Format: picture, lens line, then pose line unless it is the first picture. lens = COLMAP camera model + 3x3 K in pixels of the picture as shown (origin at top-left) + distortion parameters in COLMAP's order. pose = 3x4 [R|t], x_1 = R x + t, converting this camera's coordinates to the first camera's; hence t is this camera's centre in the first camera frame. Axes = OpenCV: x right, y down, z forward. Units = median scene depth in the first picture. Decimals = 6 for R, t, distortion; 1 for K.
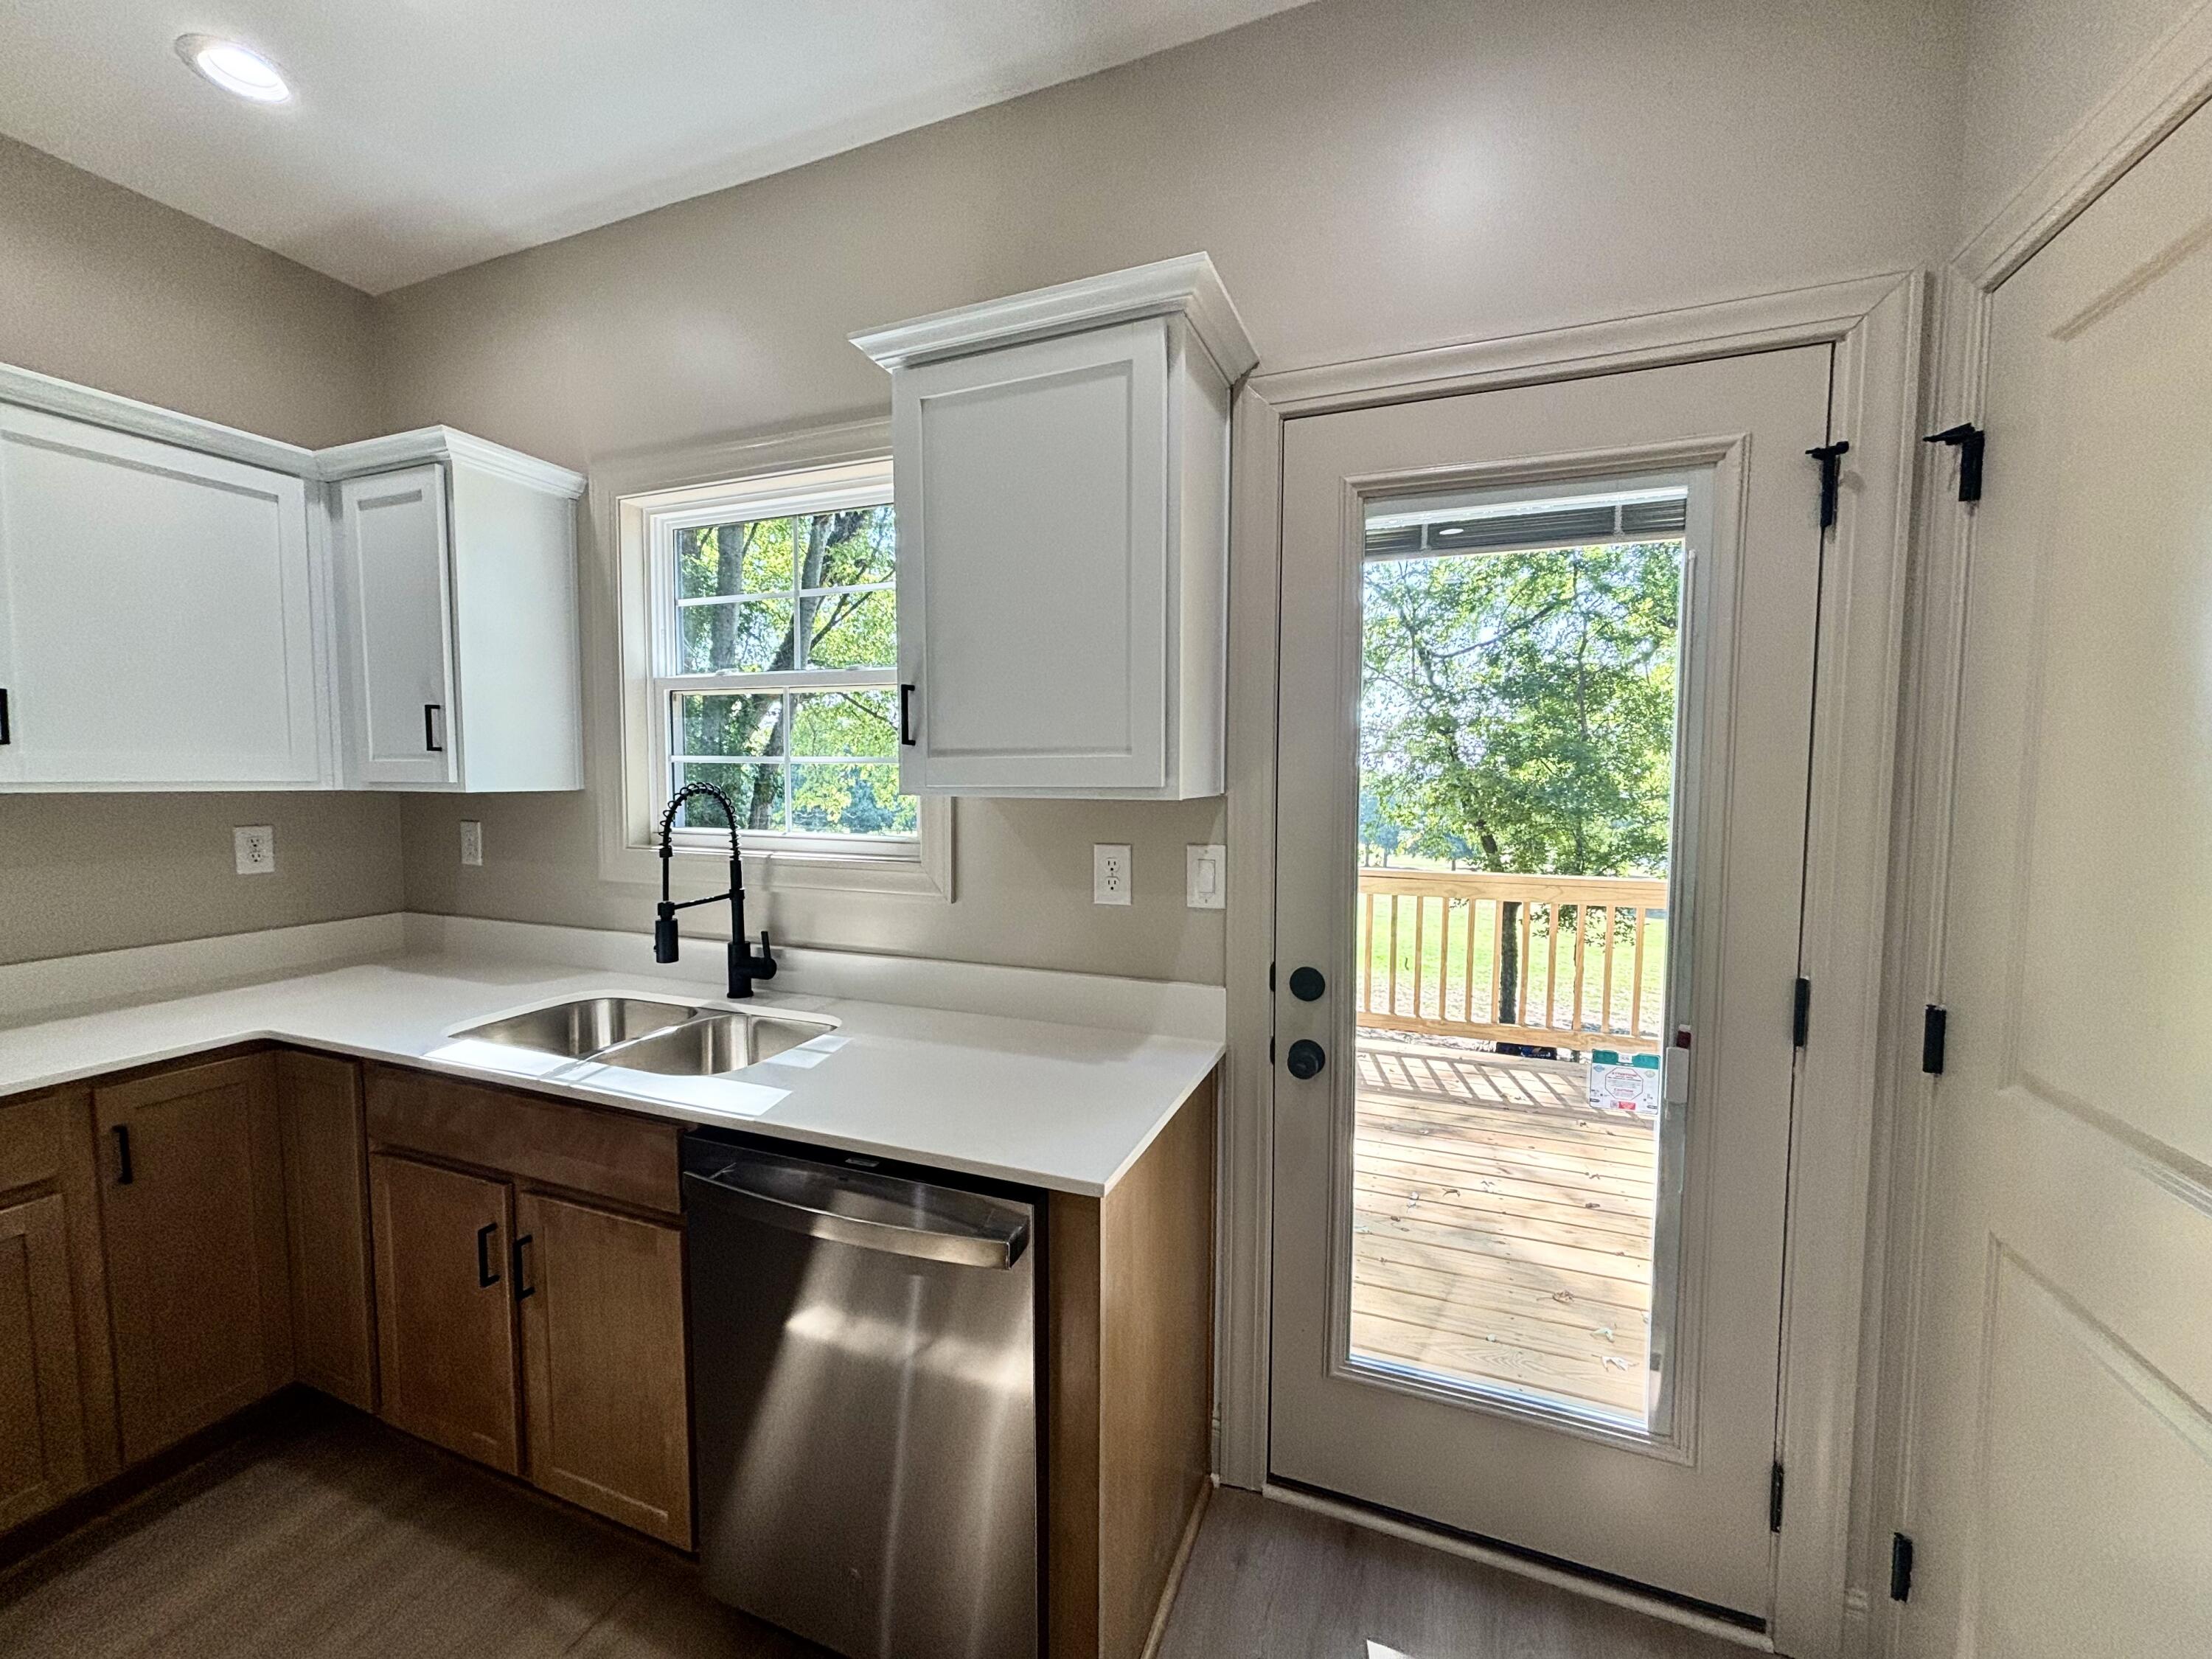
lens RADIAL K [[885.0, 0, 1116.4], [0, 885.0, 825.8], [0, 0, 1]] dist [-0.011126, -0.000088]
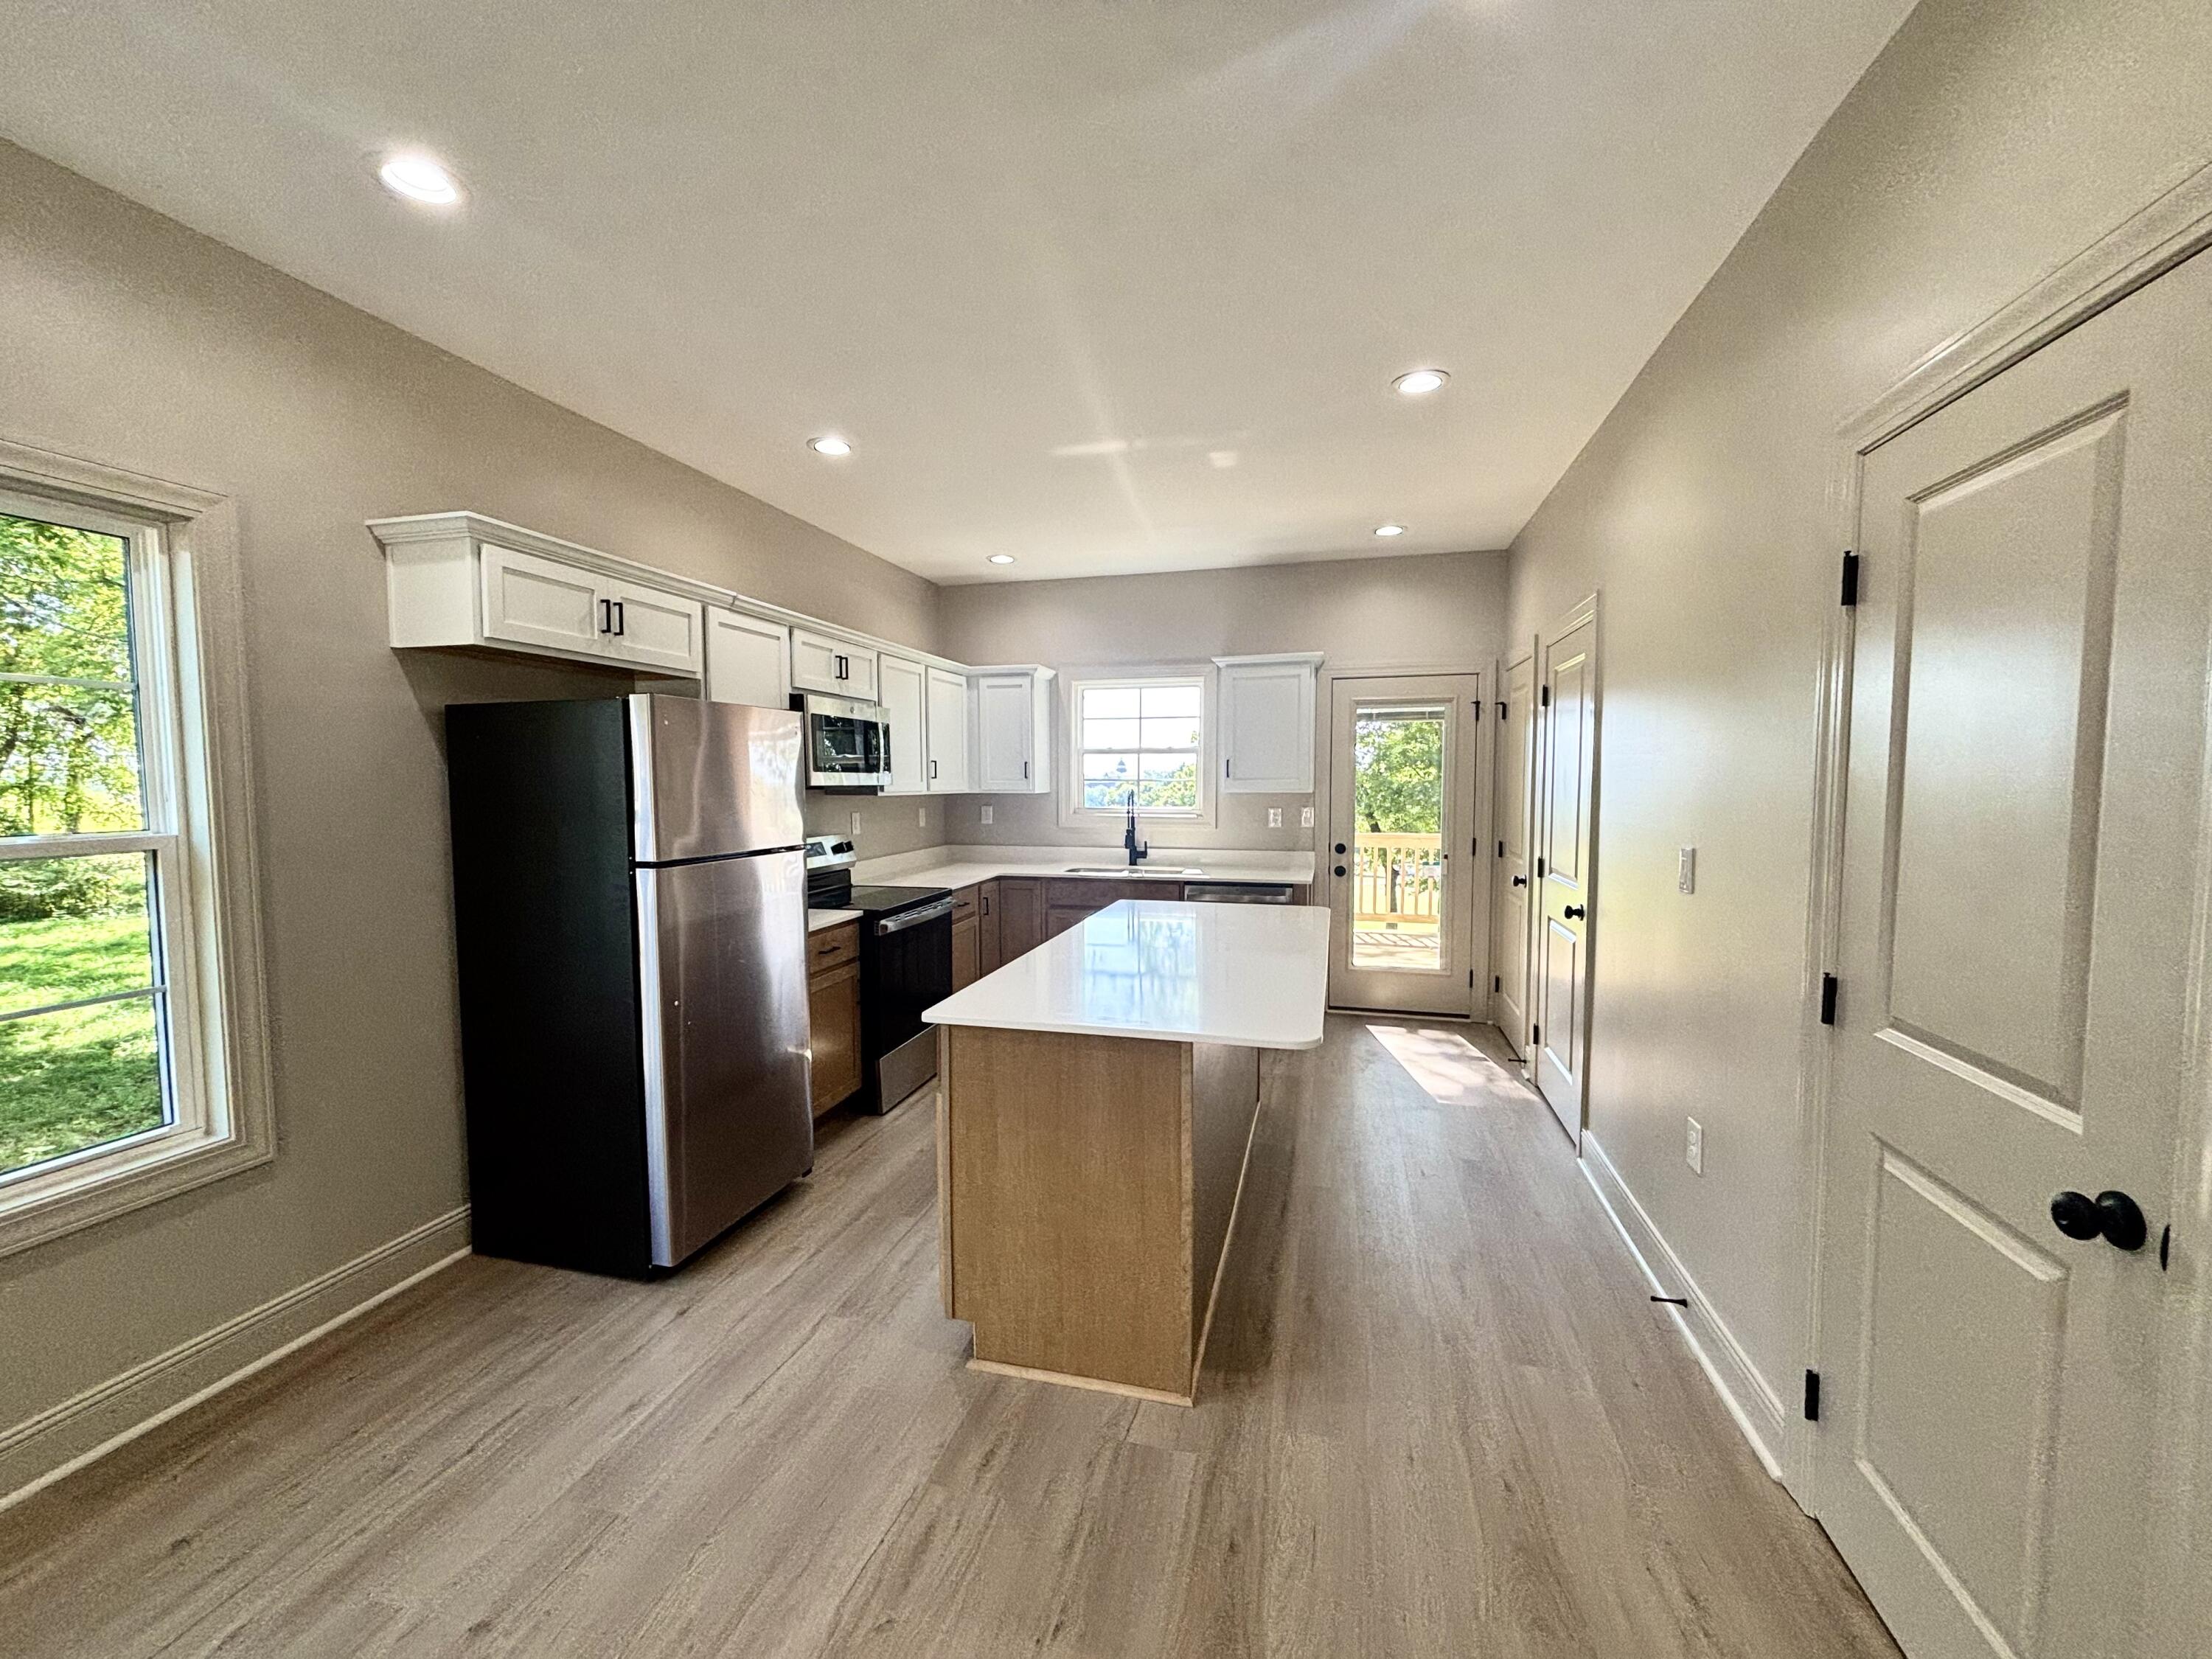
lens RADIAL K [[885.0, 0, 1093.8], [0, 885.0, 834.5], [0, 0, 1]] dist [-0.011126, -0.000088]
pose [[0.995025, -0.012838, 0.098792, -0.984794], [0.012031, 0.999889, 0.008760, 0.082953], [-0.098893, -0.007528, 0.995070, -2.108151]]
